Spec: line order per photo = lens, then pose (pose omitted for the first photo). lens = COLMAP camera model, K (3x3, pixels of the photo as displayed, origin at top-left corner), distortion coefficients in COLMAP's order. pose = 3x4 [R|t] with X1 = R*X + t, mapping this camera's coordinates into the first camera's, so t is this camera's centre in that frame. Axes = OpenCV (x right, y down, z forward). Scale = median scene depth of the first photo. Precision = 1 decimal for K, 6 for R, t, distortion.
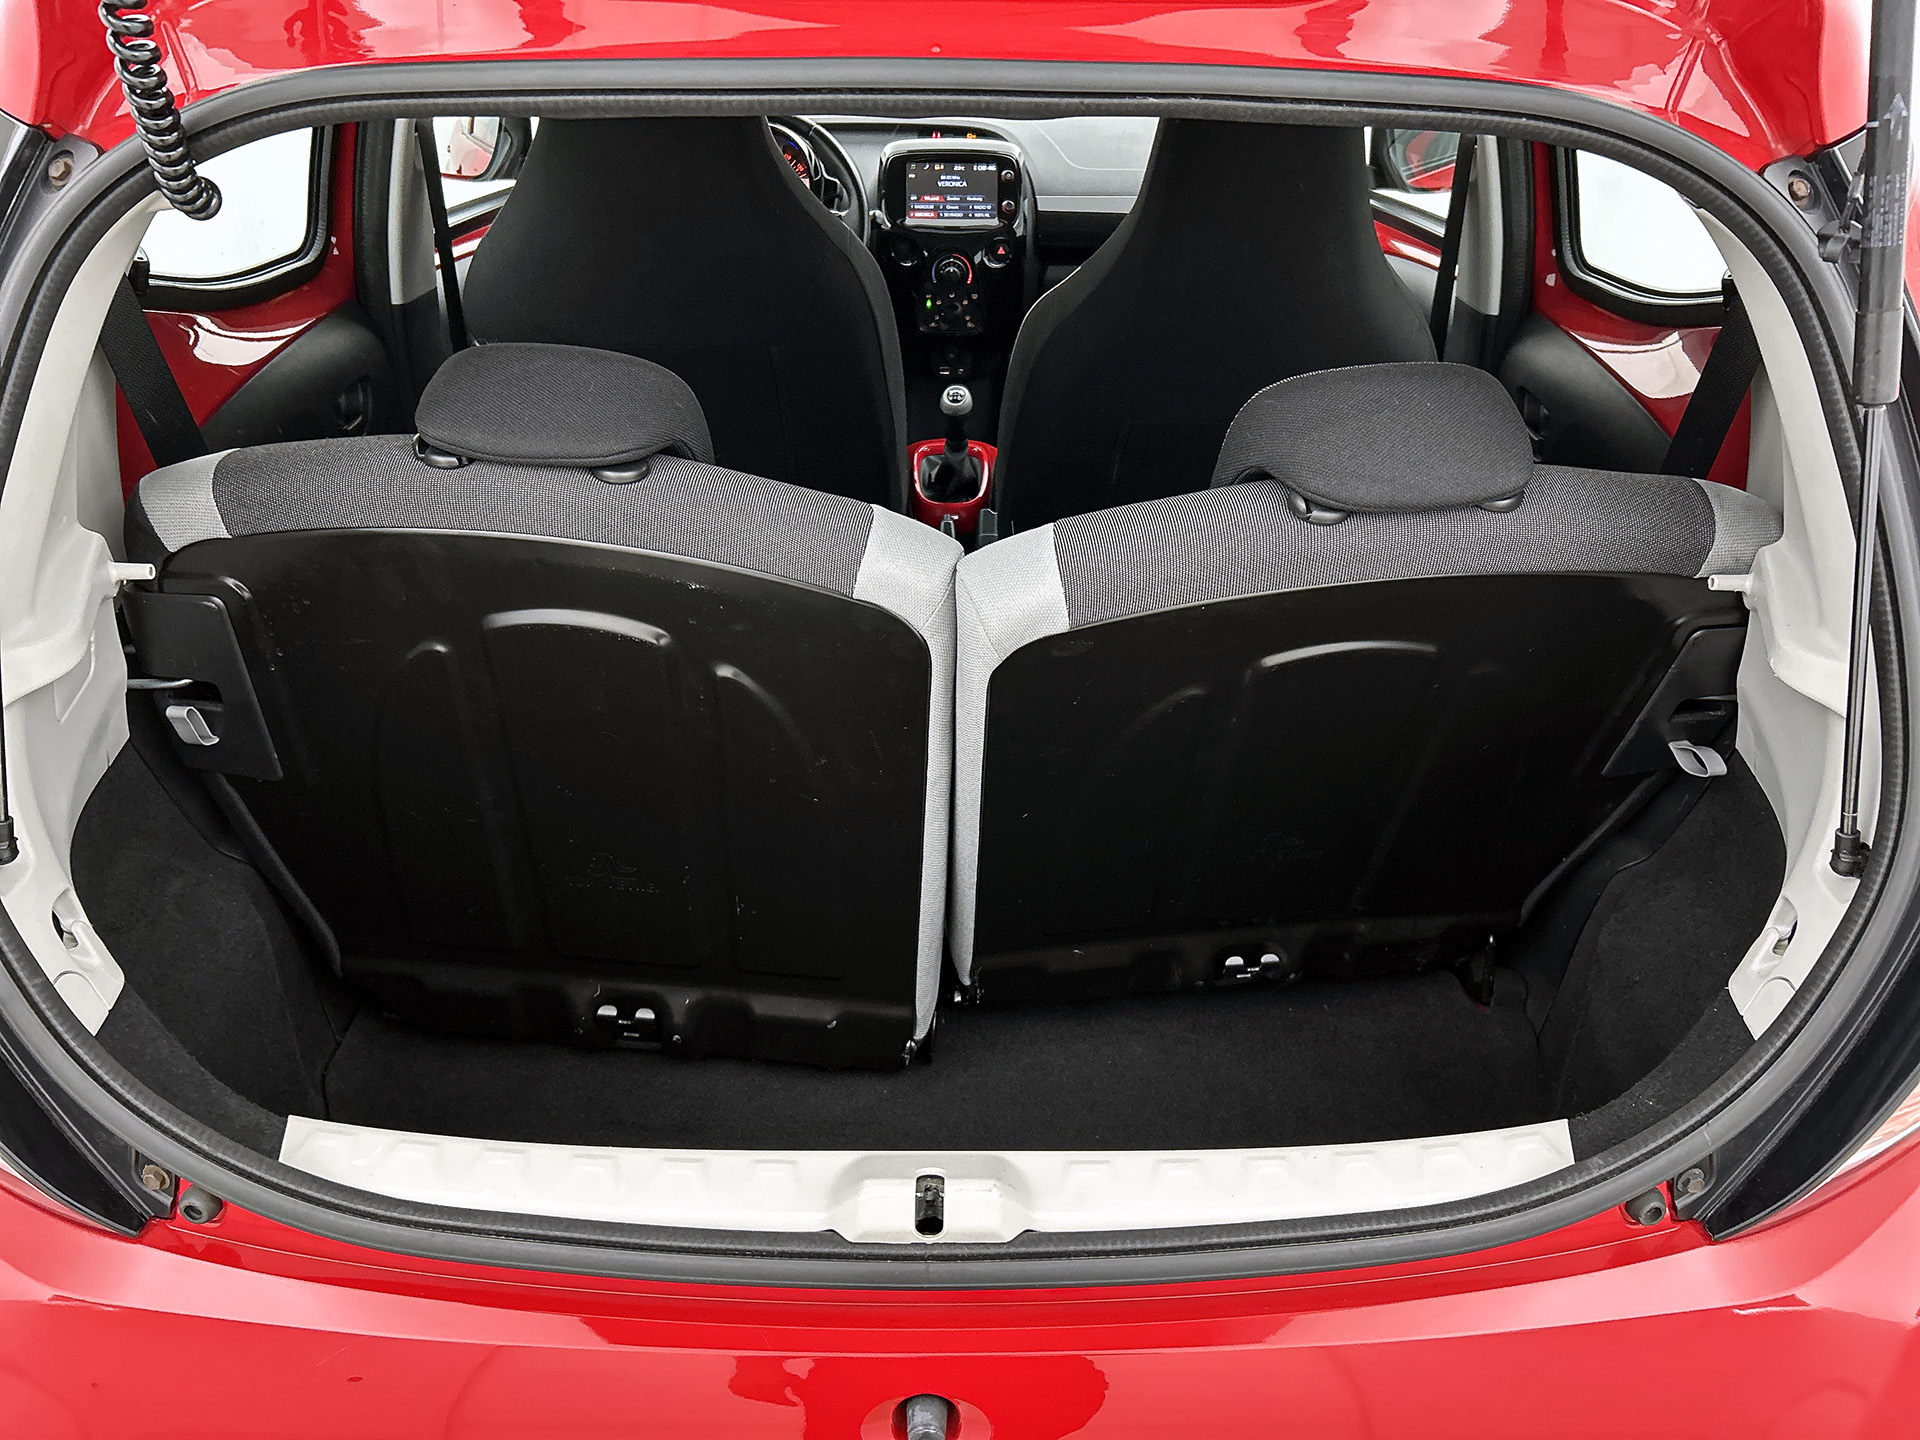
lens RADIAL K [[1489.3, 0, 963.6], [0, 1489.3, 736.2], [0, 0, 1]] dist [0.068829, -0.061926]
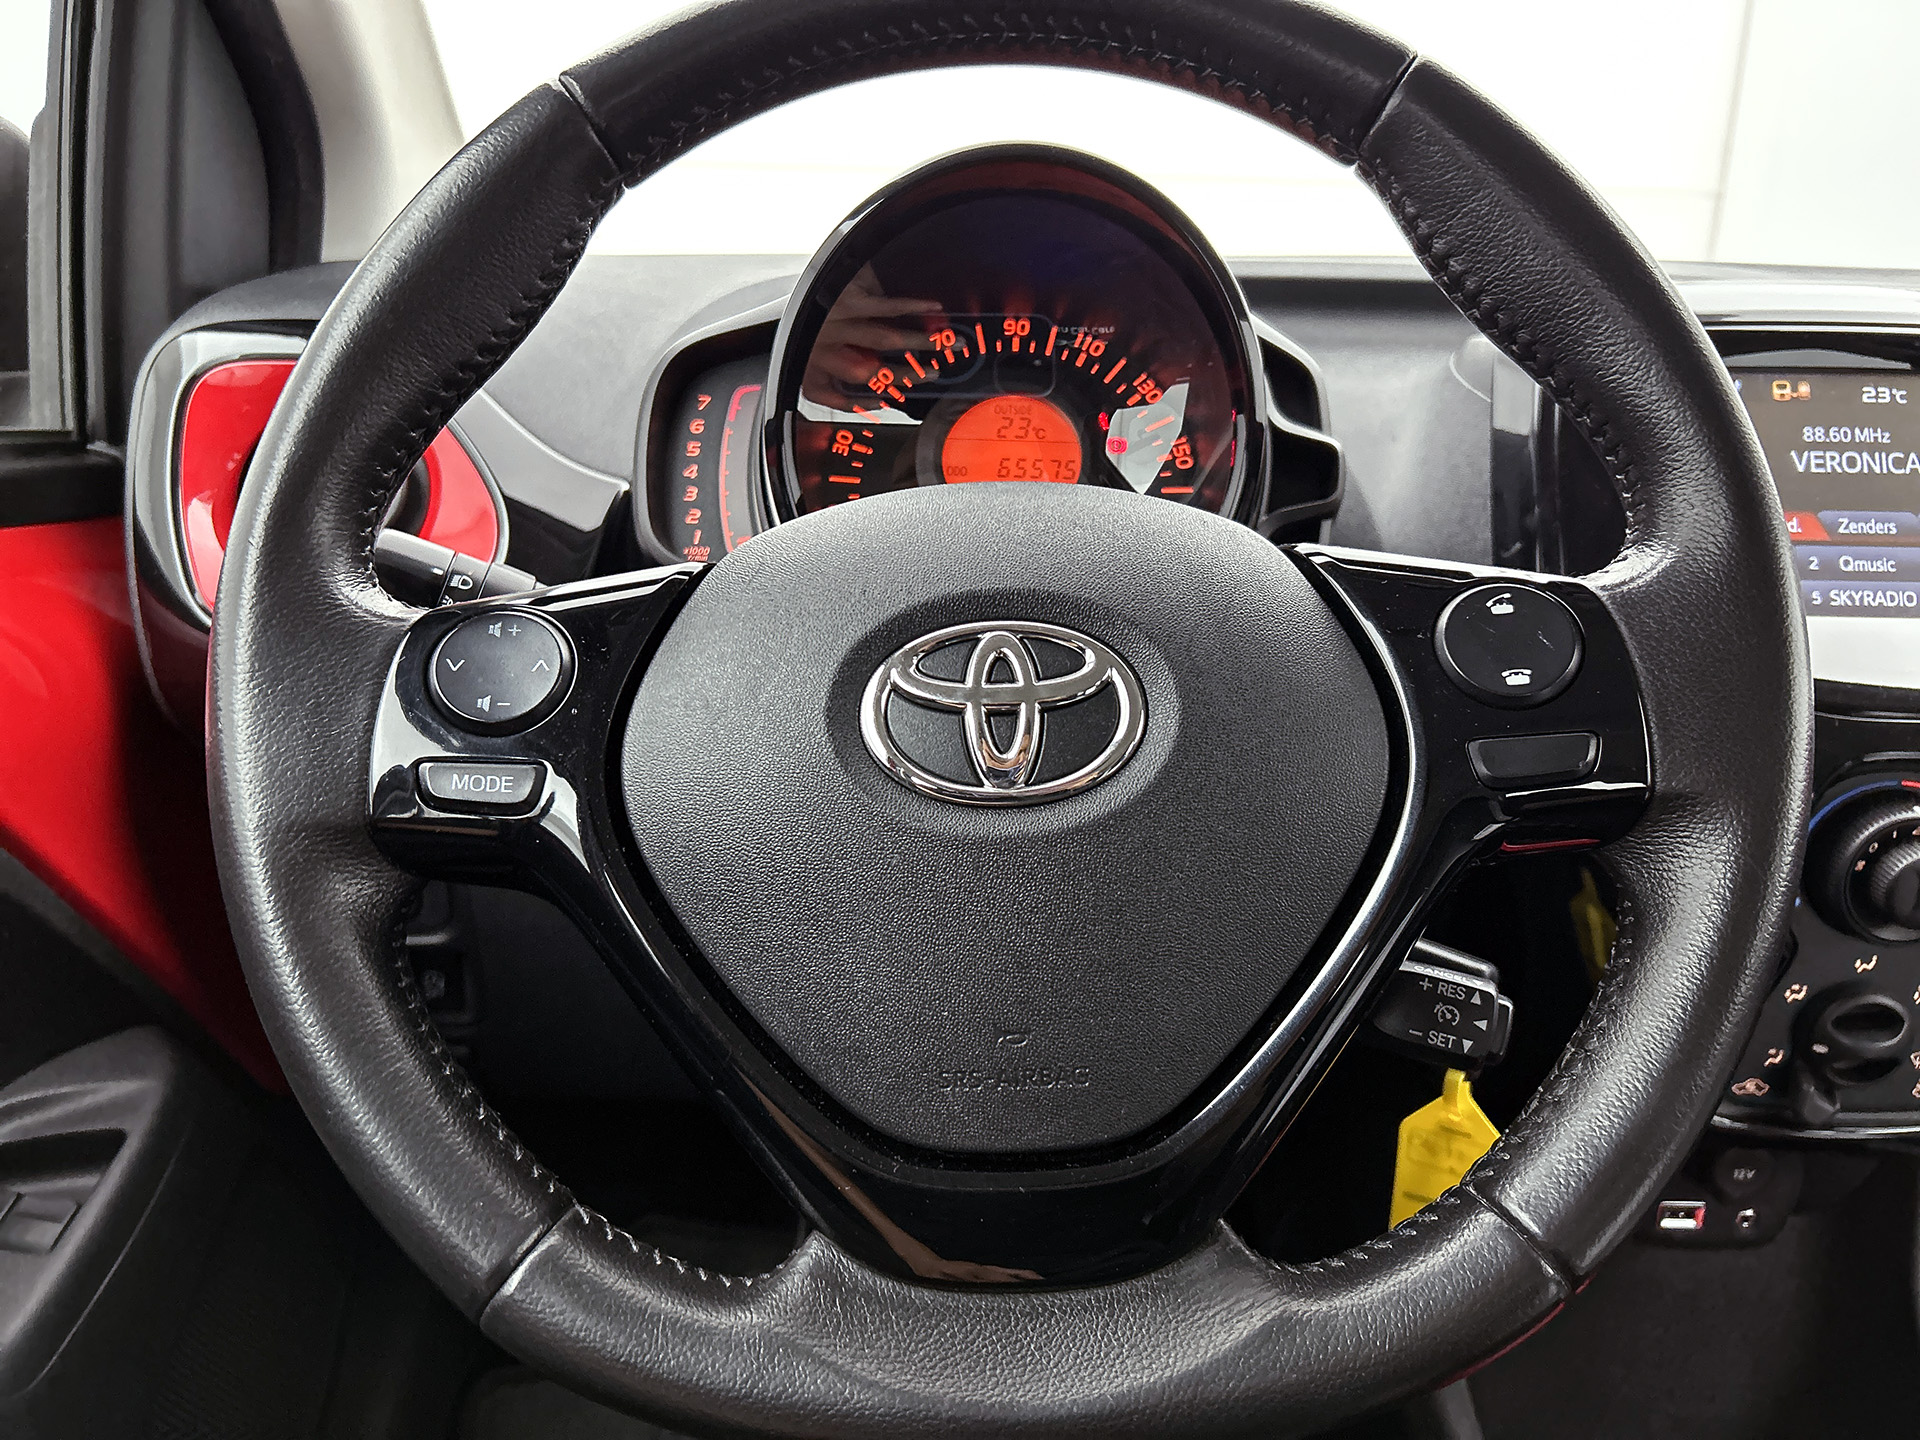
lens RADIAL K [[1489.3, 0, 963.2], [0, 1489.3, 744.0], [0, 0, 1]] dist [0.068829, -0.061926]
pose [[0.999955, 0.009451, -0.000178, -0.134016], [-0.009257, 0.975274, -0.220806, -0.278986], [-0.001914, 0.220798, 0.975318, 0.795950]]
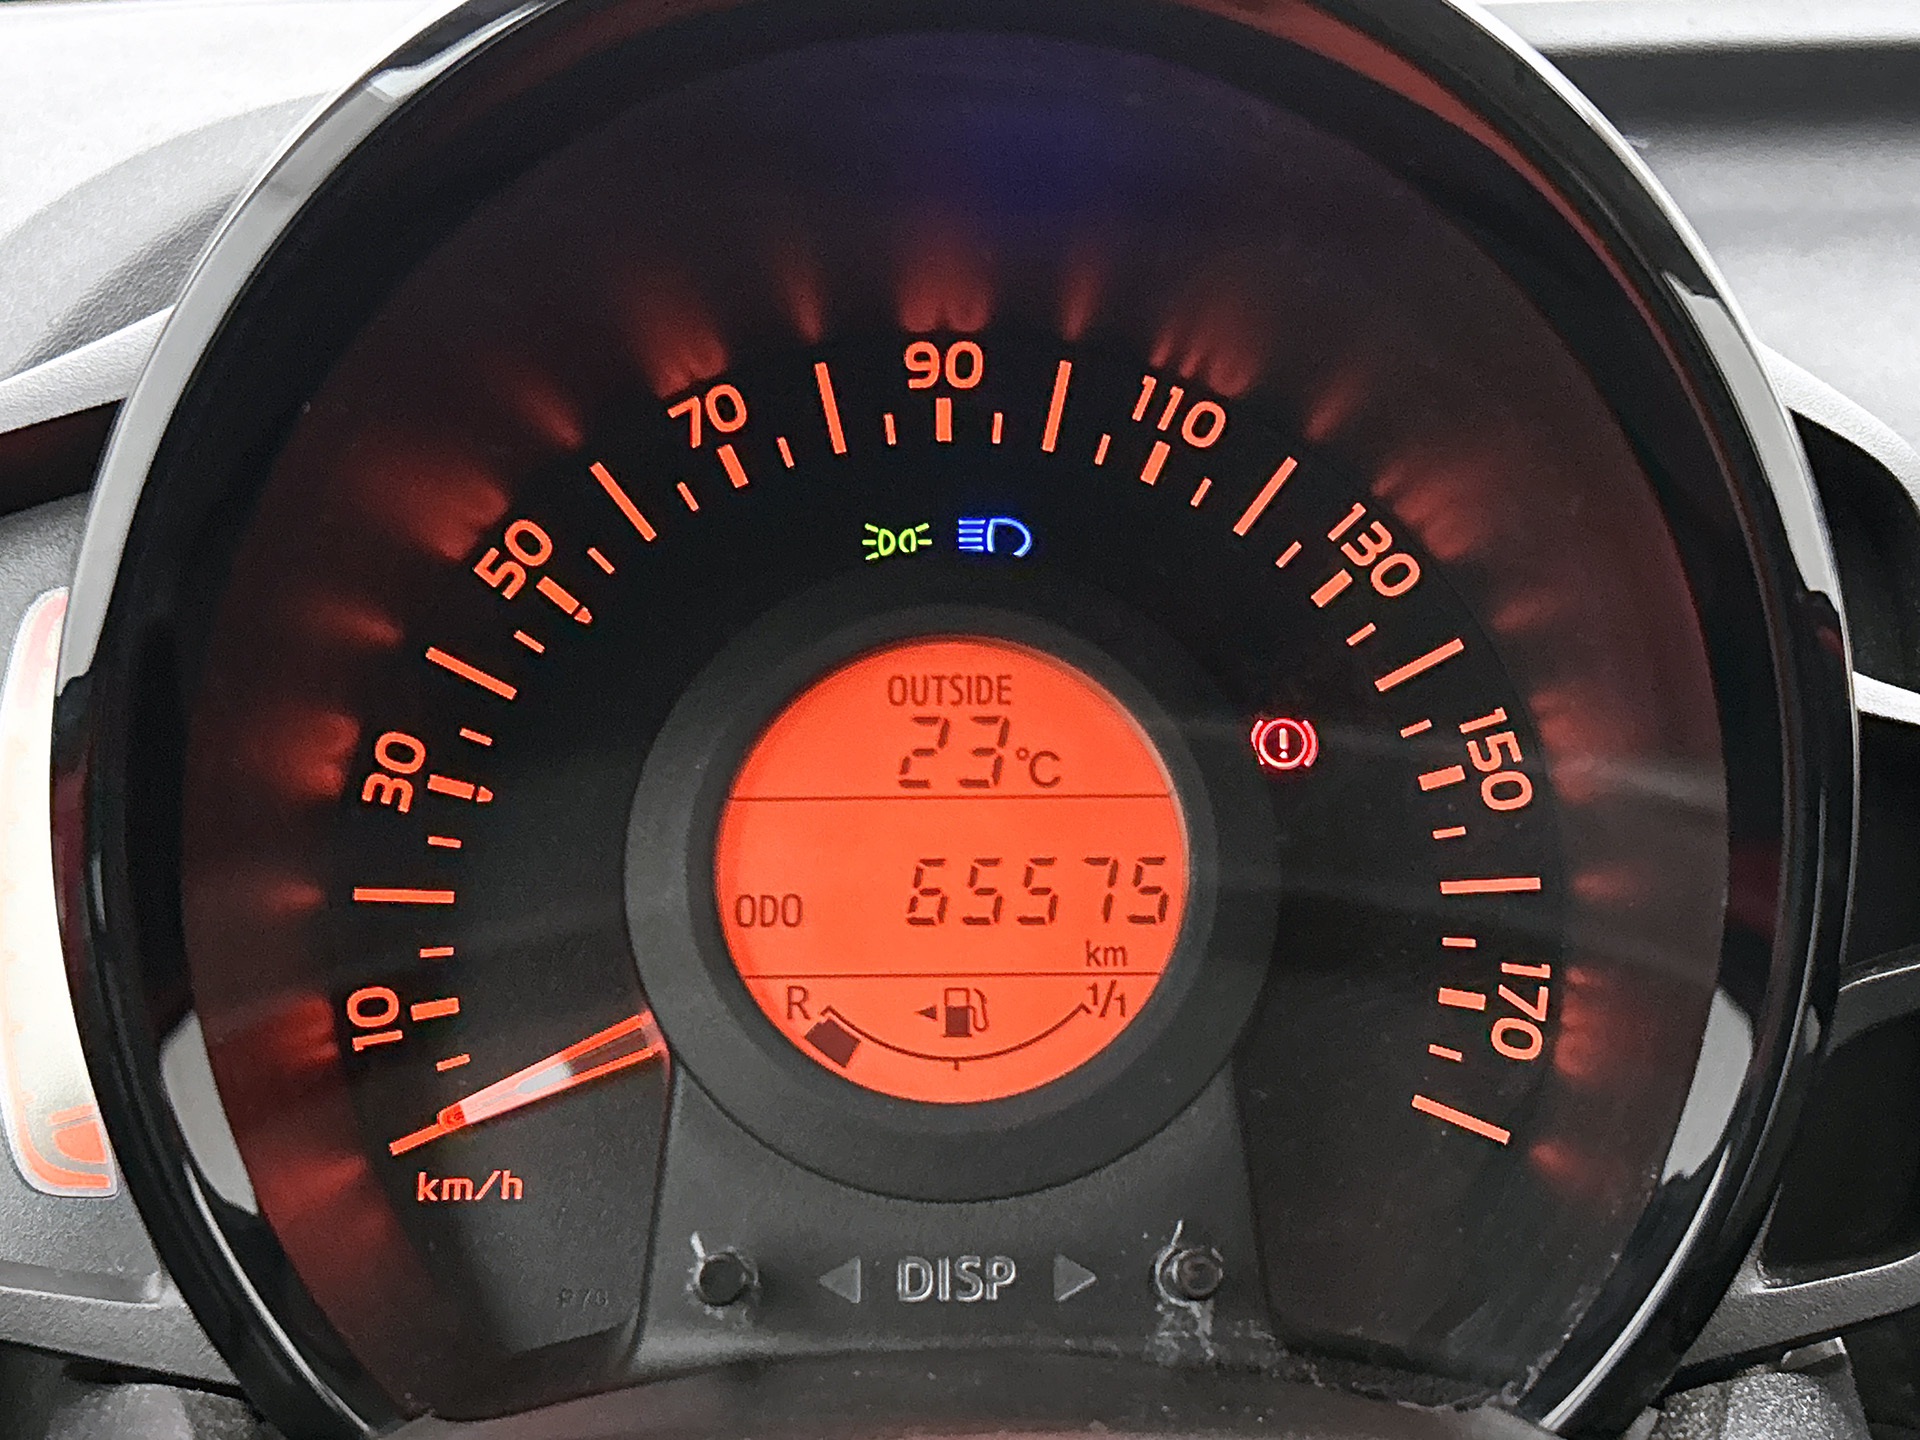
lens RADIAL K [[2911.0, 0, 945.5], [0, 2911.0, 716.9], [0, 0, 1]] dist [0.034478, 0.000000]
pose [[0.998740, -0.034422, 0.036530, -0.132171], [0.041941, 0.972130, -0.230660, -0.340279], [-0.027572, 0.231902, 0.972348, 0.870013]]
